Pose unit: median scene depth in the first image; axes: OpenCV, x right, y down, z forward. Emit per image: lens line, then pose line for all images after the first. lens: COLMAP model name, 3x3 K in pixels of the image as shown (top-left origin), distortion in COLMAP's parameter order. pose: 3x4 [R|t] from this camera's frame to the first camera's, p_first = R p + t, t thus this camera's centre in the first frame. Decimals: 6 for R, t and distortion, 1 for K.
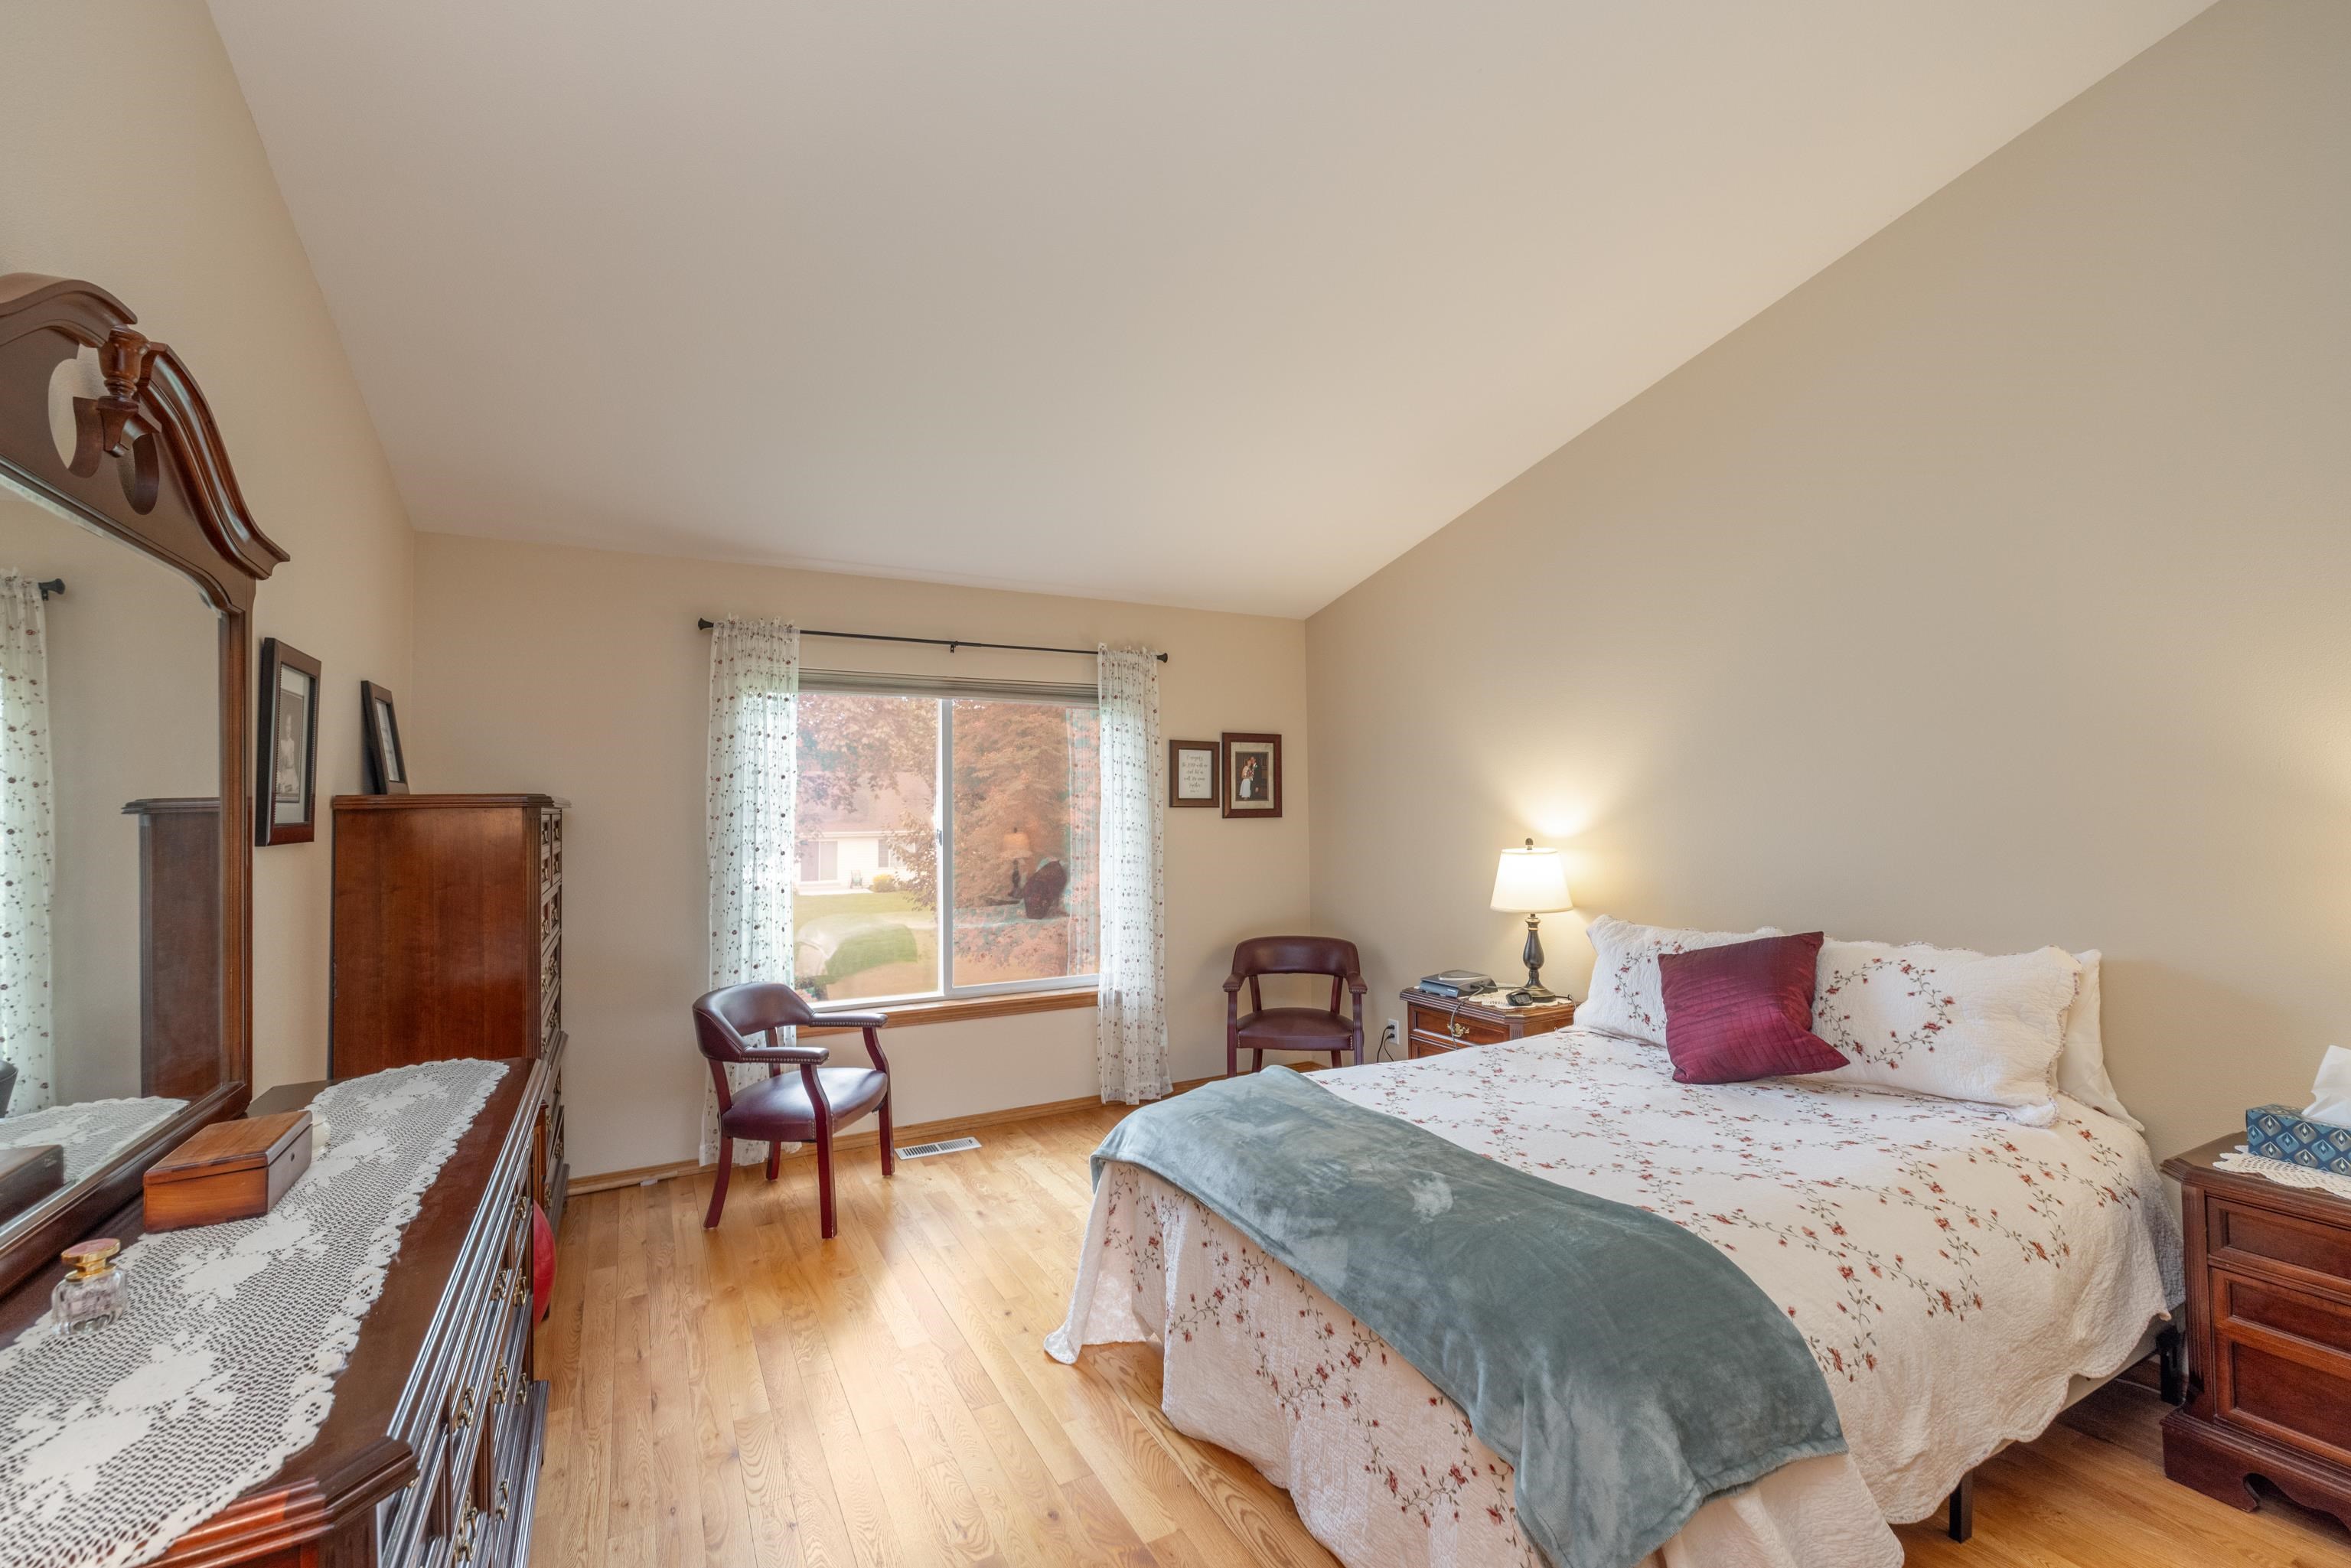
lens RADIAL K [[985.9, 0, 1182.2], [0, 985.9, 775.1], [0, 0, 1]] dist [0.000438, 0.000330]
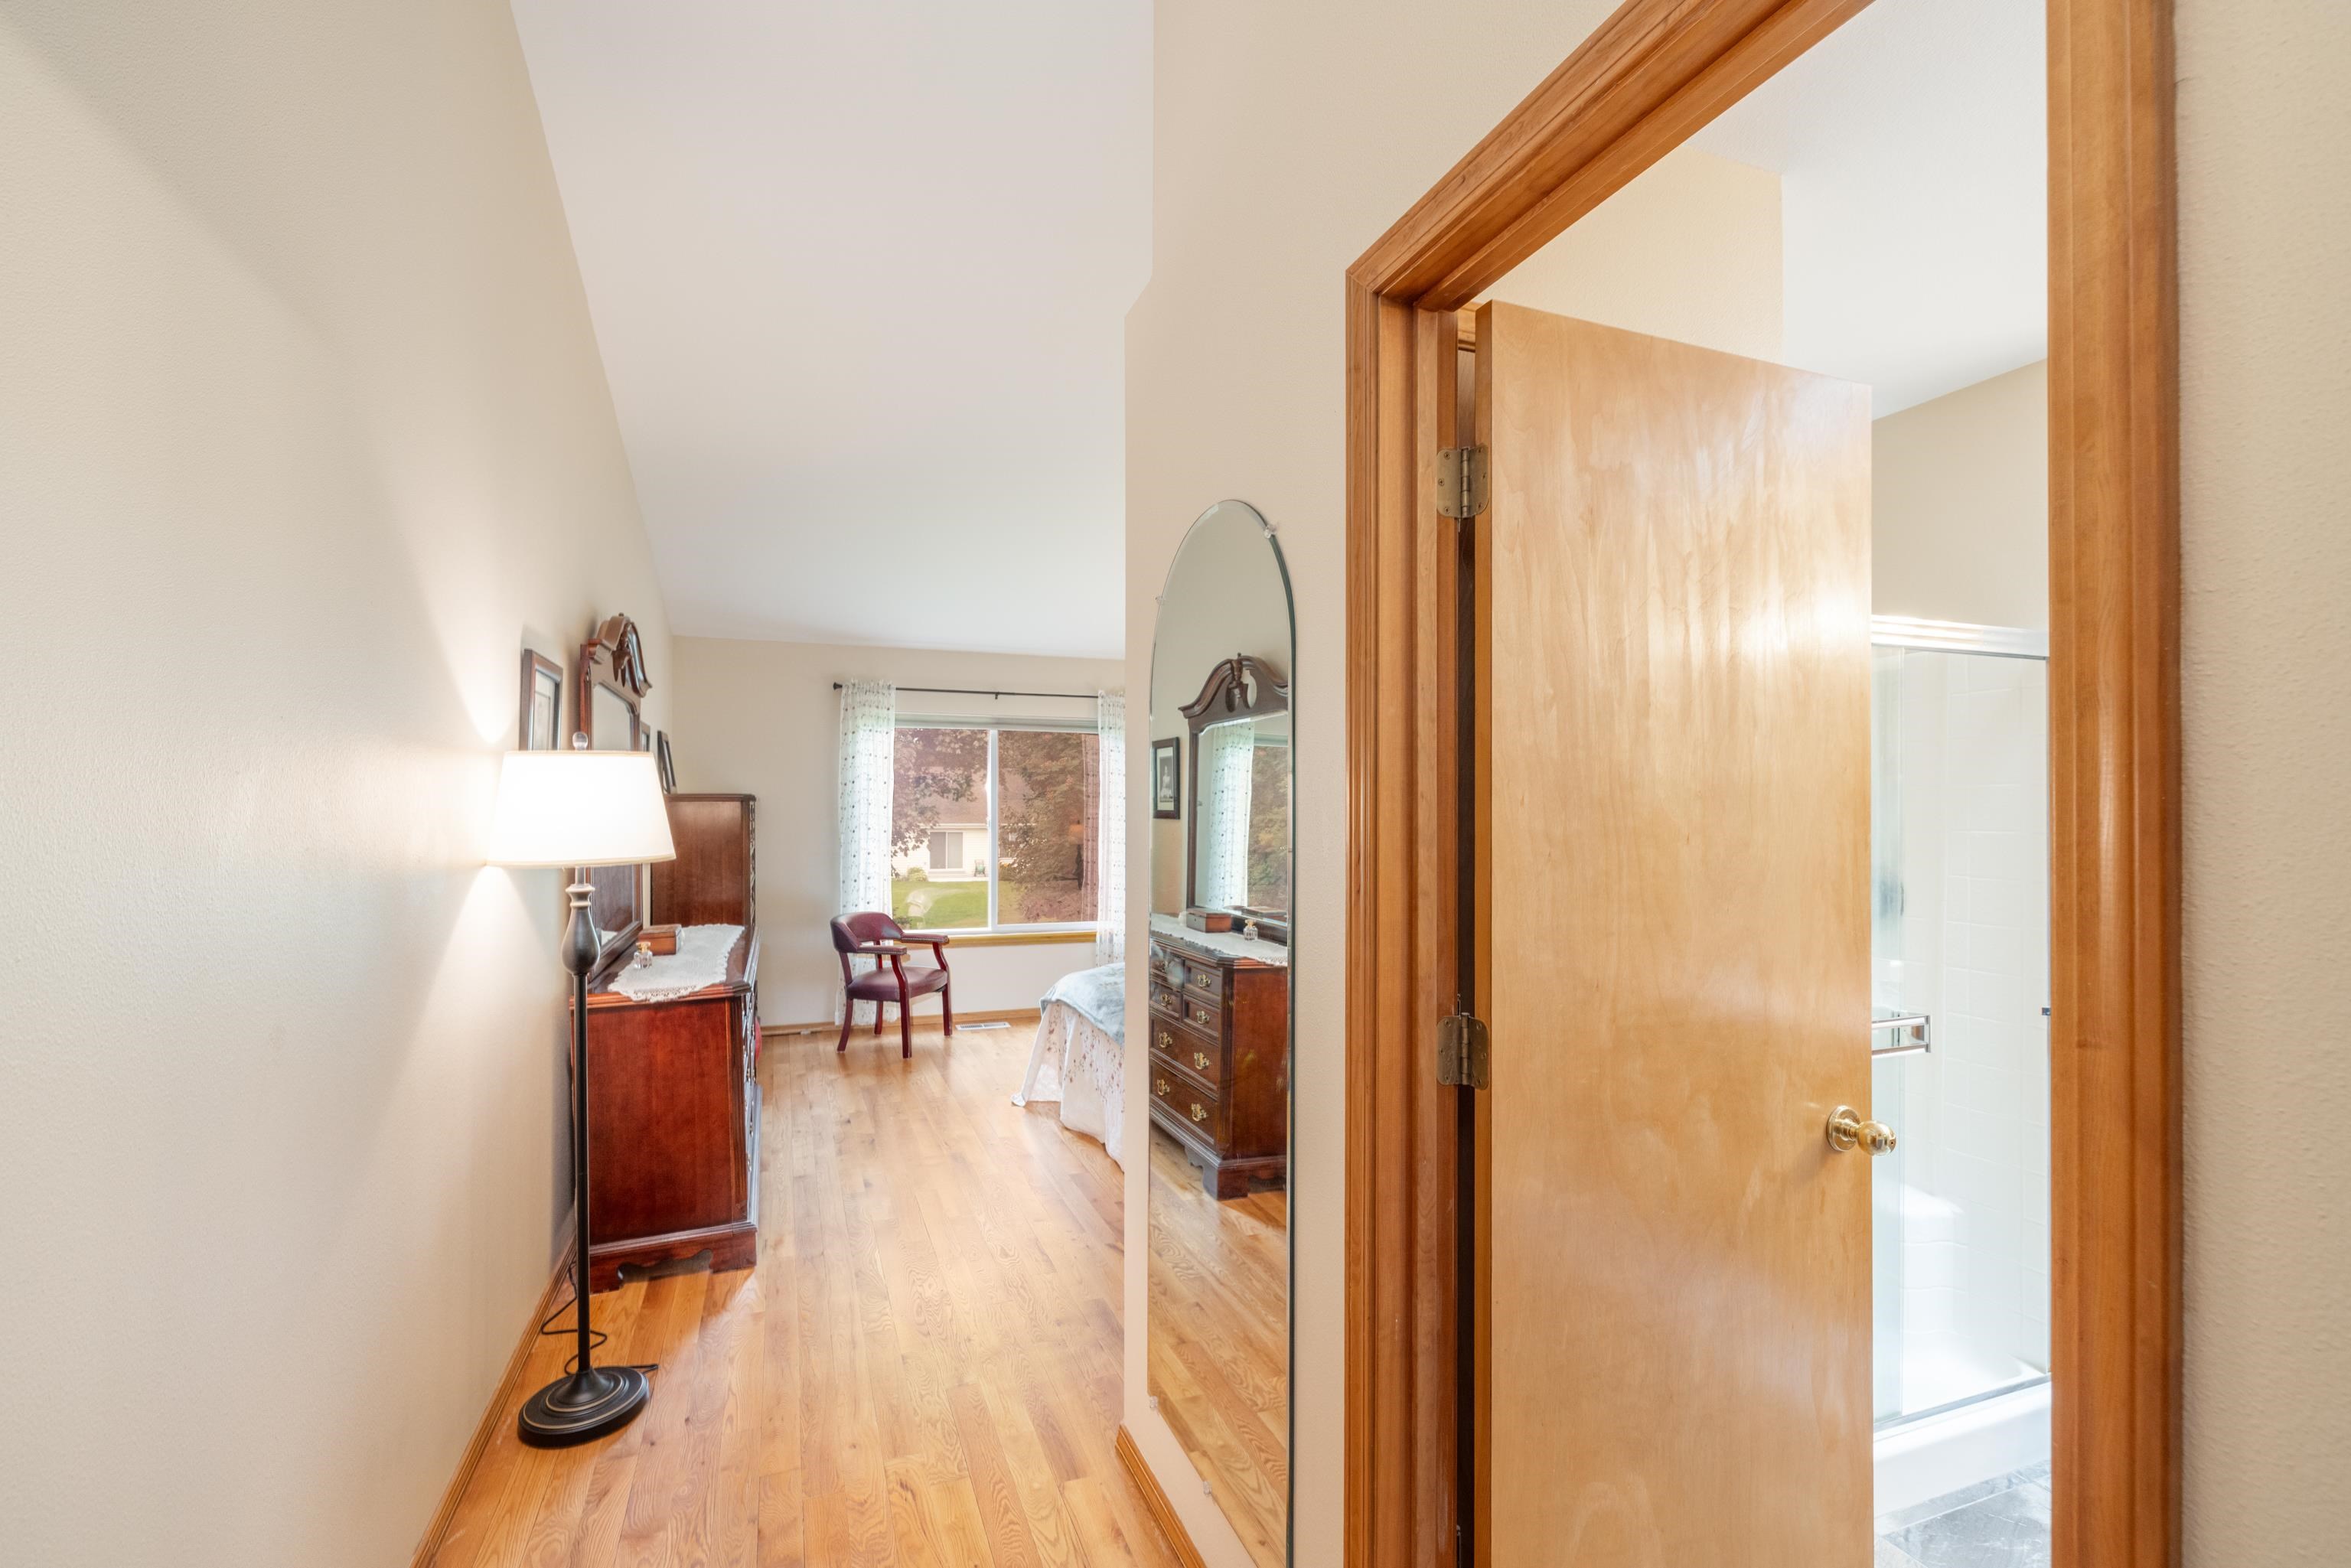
lens RADIAL K [[985.9, 0, 1165.4], [0, 985.9, 799.1], [0, 0, 1]] dist [0.000438, 0.000330]
pose [[0.990467, 0.011514, -0.137272, 0.277613], [-0.007636, 0.999558, 0.028743, -0.023177], [0.137542, -0.027421, 0.990116, -0.540246]]
